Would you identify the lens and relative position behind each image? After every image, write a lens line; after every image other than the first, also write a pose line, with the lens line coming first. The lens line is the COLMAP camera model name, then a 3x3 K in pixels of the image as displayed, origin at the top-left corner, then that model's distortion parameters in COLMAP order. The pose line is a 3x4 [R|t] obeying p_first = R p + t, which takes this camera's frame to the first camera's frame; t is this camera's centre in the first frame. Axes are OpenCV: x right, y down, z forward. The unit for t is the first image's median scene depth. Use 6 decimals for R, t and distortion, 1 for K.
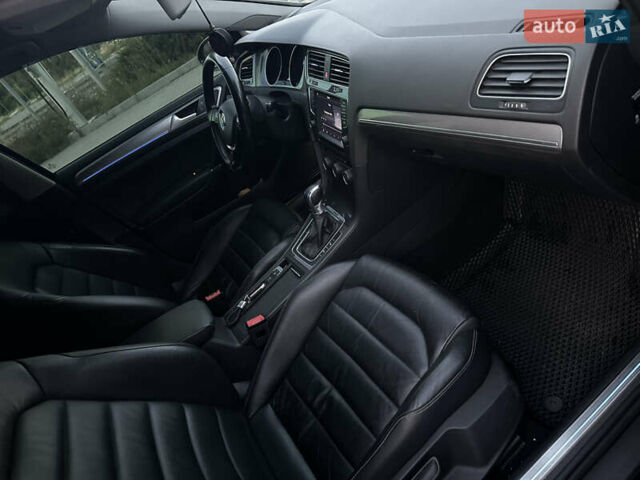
lens RADIAL K [[447.7, 0, 320.0], [0, 447.7, 240.0], [0, 0, 1]] dist [-0.006045, -0.001756]
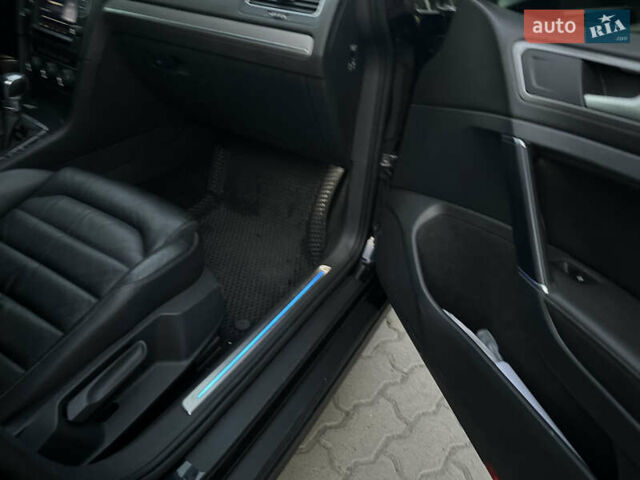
lens RADIAL K [[455.5, 0, 315.0], [0, 455.5, 240.9], [0, 0, 1]] dist [0.000713, -0.005570]
pose [[0.735474, 0.205120, 0.645758, -0.115290], [-0.118505, 0.977326, -0.175472, 0.345605], [-0.667109, 0.052529, 0.743106, 0.035123]]
